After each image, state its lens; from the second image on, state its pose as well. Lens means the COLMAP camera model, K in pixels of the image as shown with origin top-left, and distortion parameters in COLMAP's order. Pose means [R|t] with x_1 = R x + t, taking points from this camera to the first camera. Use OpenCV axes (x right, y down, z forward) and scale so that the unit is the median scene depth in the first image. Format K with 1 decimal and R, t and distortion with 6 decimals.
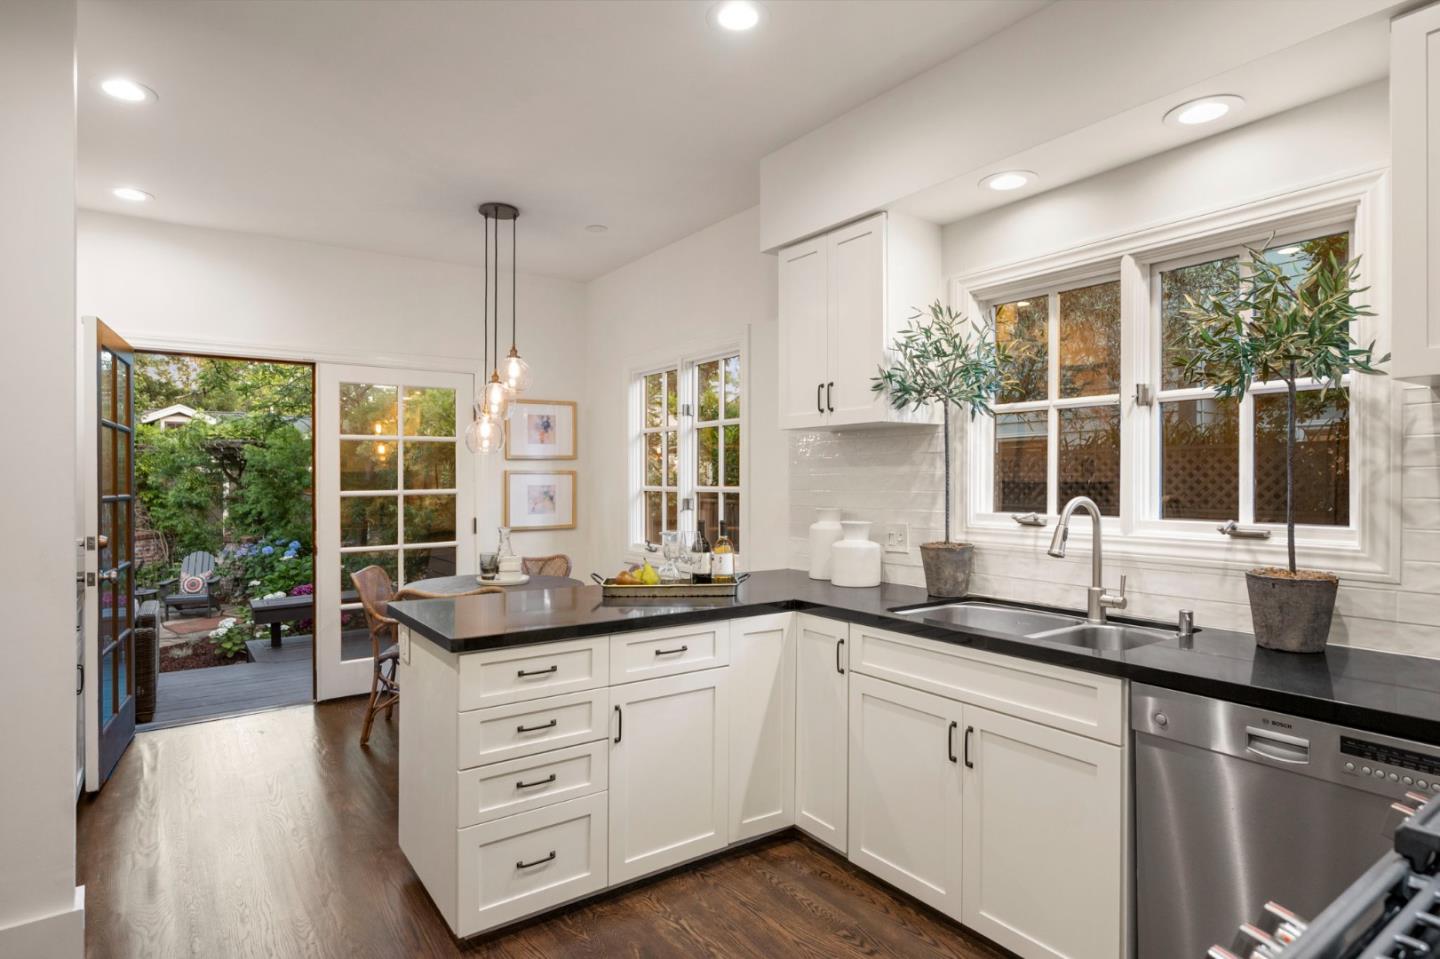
lens RADIAL K [[765.1, 0, 720.0], [0, 765.1, 479.5], [0, 0, 1]] dist [0.003538, -0.000675]
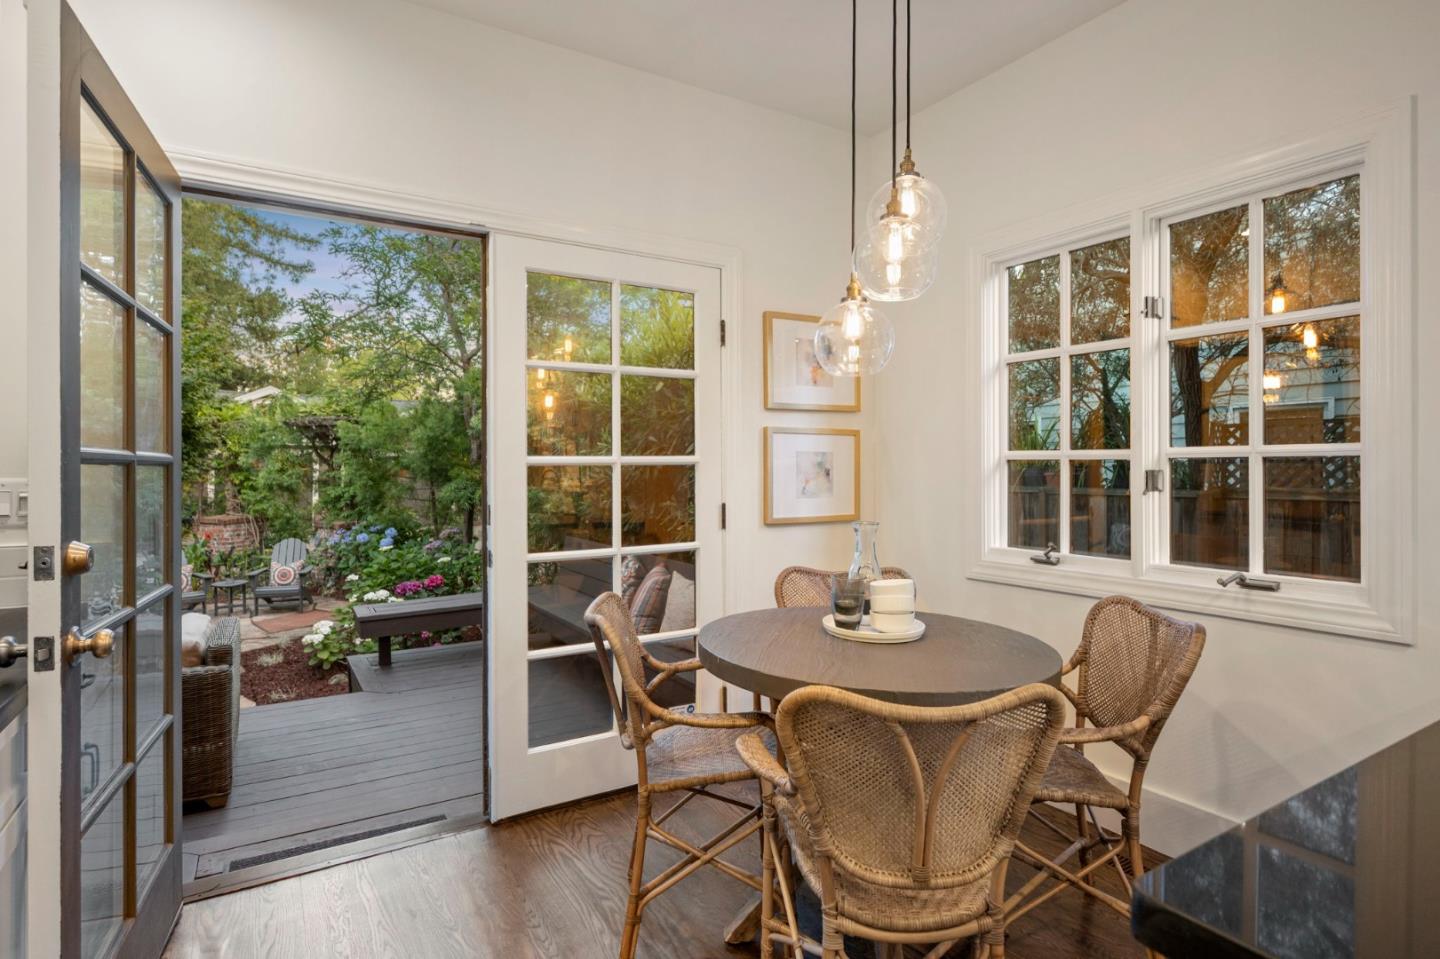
lens RADIAL K [[744.3, 0, 713.7], [0, 744.3, 468.8], [0, 0, 1]] dist [0.001988, 0.000866]
pose [[0.996919, 0.002426, -0.078406, -0.109896], [-0.002250, 0.999995, 0.002337, 0.008207], [0.078412, -0.002154, 0.996919, 0.158609]]
